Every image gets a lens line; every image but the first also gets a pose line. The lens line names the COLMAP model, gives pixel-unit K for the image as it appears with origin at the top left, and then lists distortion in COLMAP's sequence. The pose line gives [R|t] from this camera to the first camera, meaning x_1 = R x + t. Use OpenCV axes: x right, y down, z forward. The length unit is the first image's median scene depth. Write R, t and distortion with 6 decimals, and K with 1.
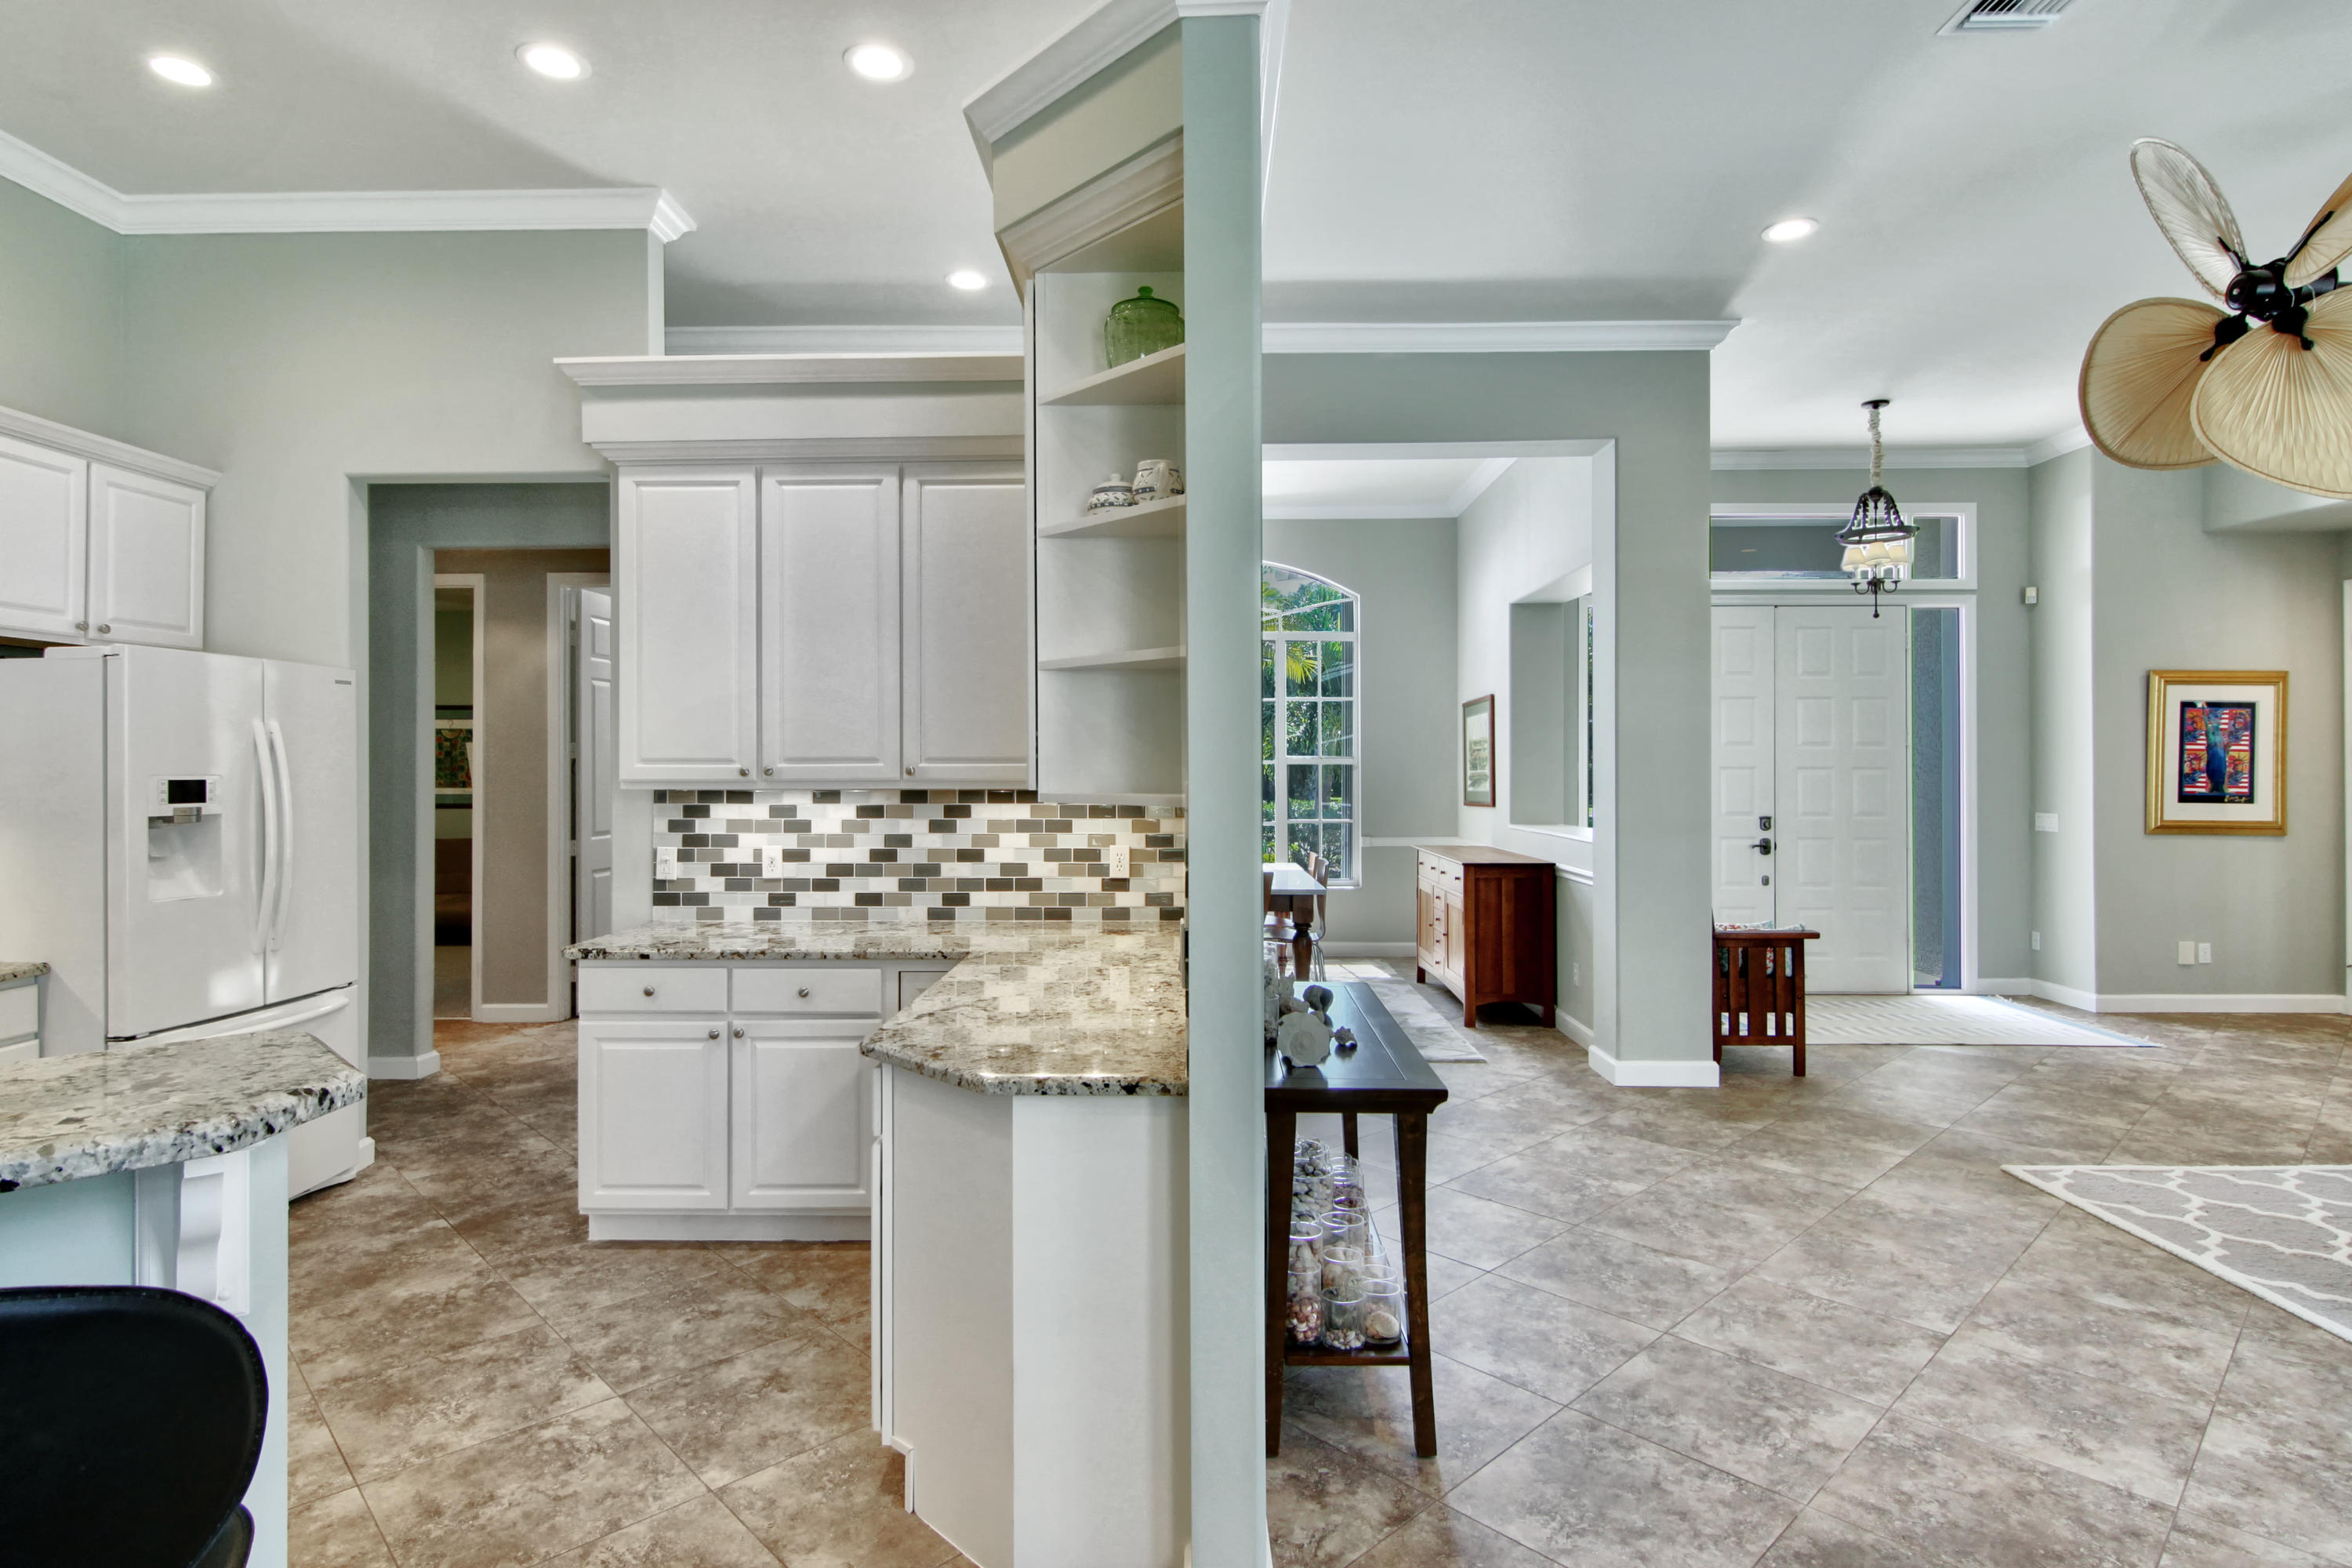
lens RADIAL K [[1239.9, 0, 1167.9], [0, 1239.9, 764.1], [0, 0, 1]] dist [0.000495, -0.000846]
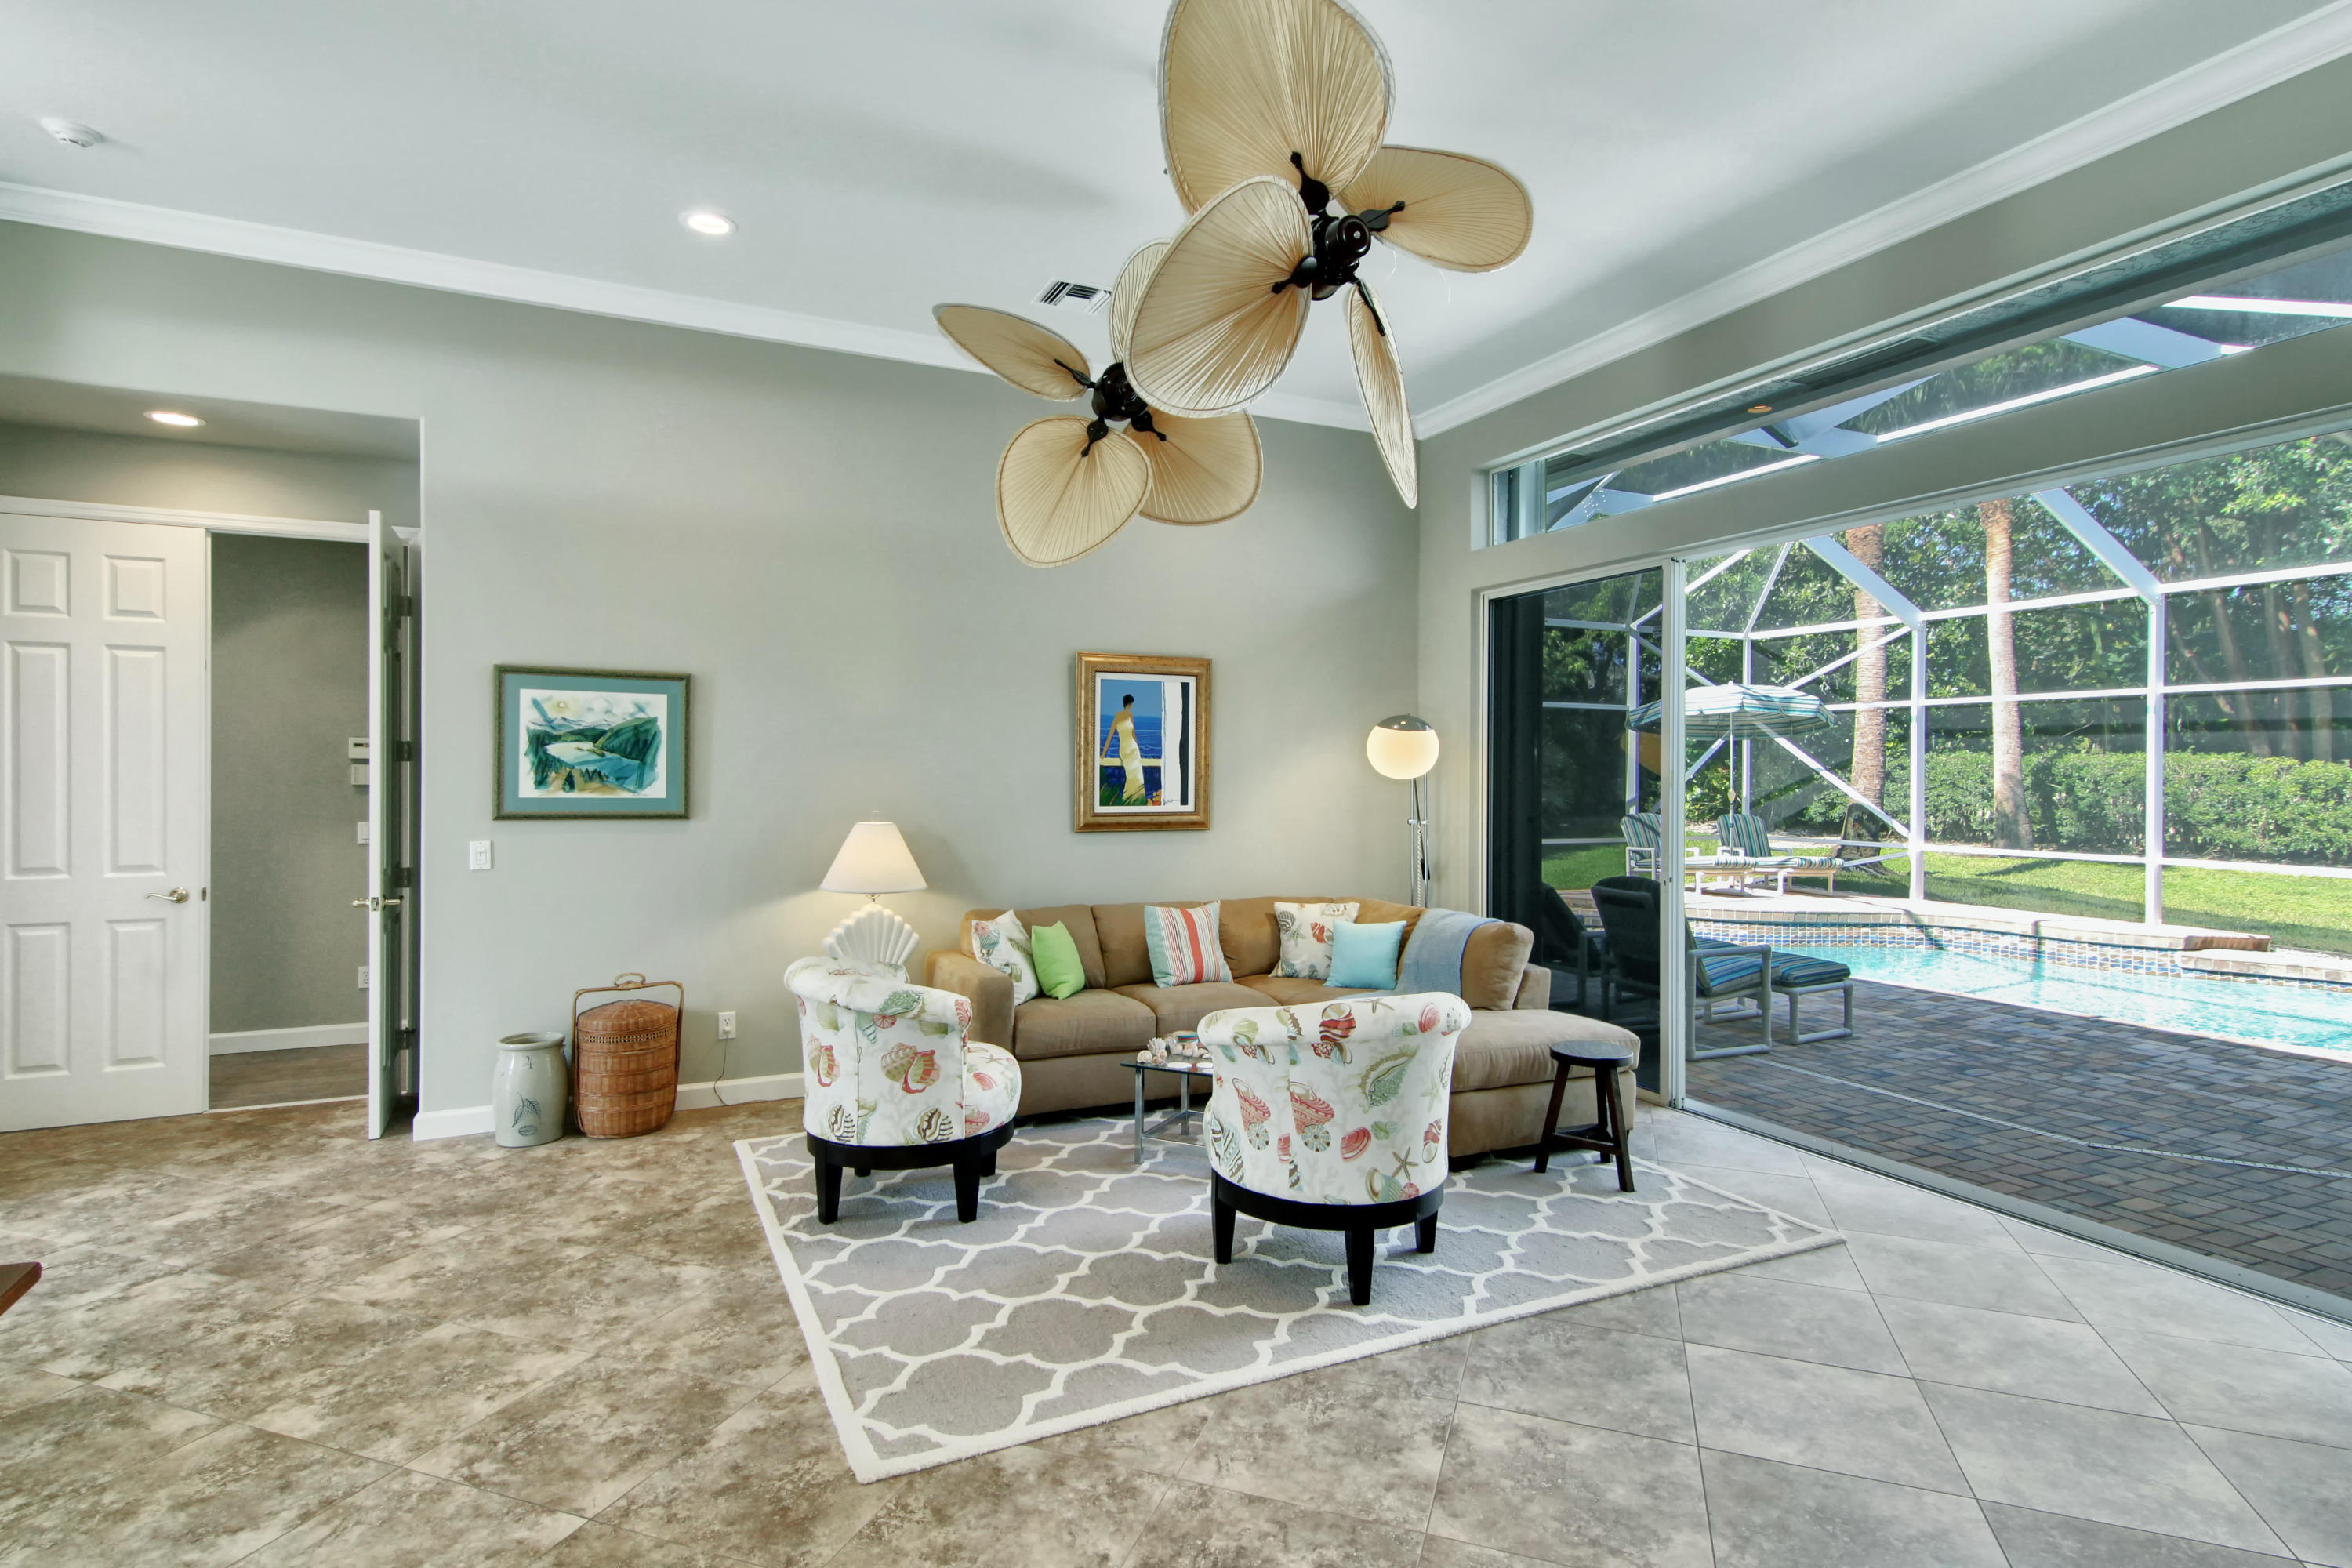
lens RADIAL K [[1199.7, 0, 1173.5], [0, 1199.7, 767.9], [0, 0, 1]] dist [0.014856, -0.001296]
pose [[-0.444608, -0.002950, 0.895721, 0.126879], [-0.006391, 0.999980, 0.000121, -0.004306], [-0.895703, -0.005671, -0.444617, 1.274736]]
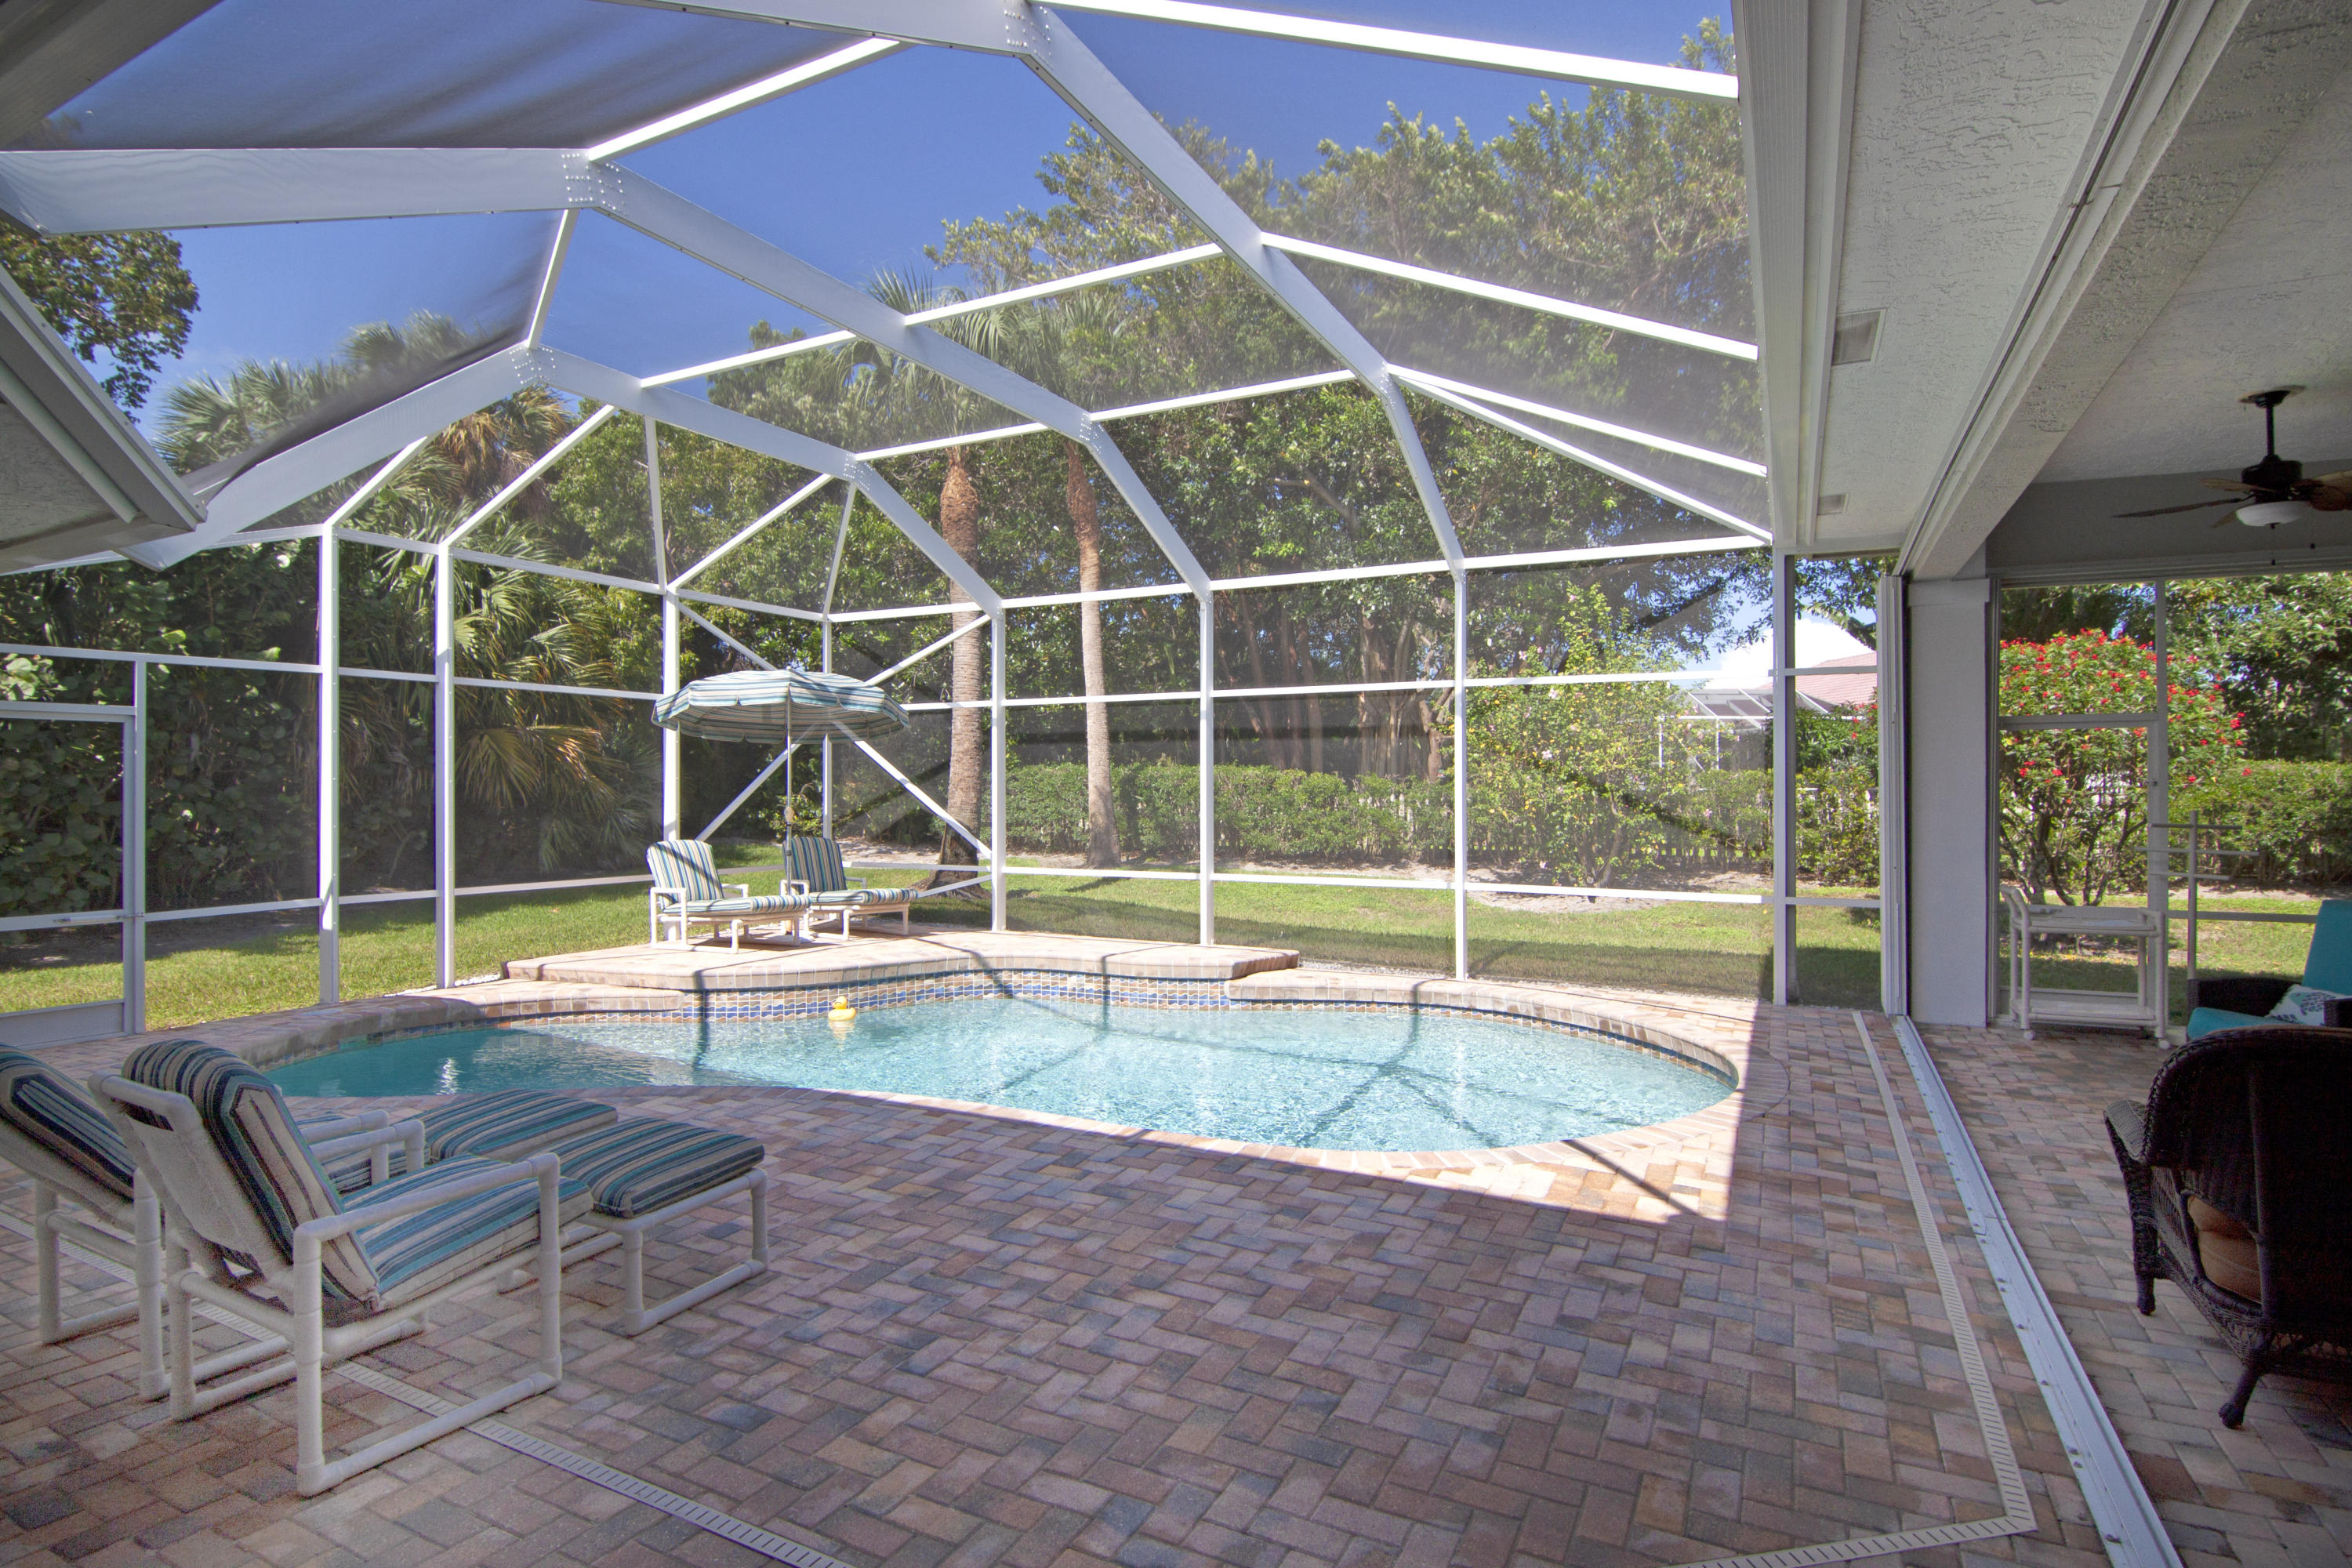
lens RADIAL K [[1182.9, 0, 1176.0], [0, 1182.9, 784.0], [0, 0, 1]] dist [0.024704, -0.011228]
pose [[-0.895712, 0.001541, 0.444633, 0.570385], [0.001007, 0.999998, -0.001437, -0.000256], [-0.444634, -0.000840, -0.895712, 0.269638]]
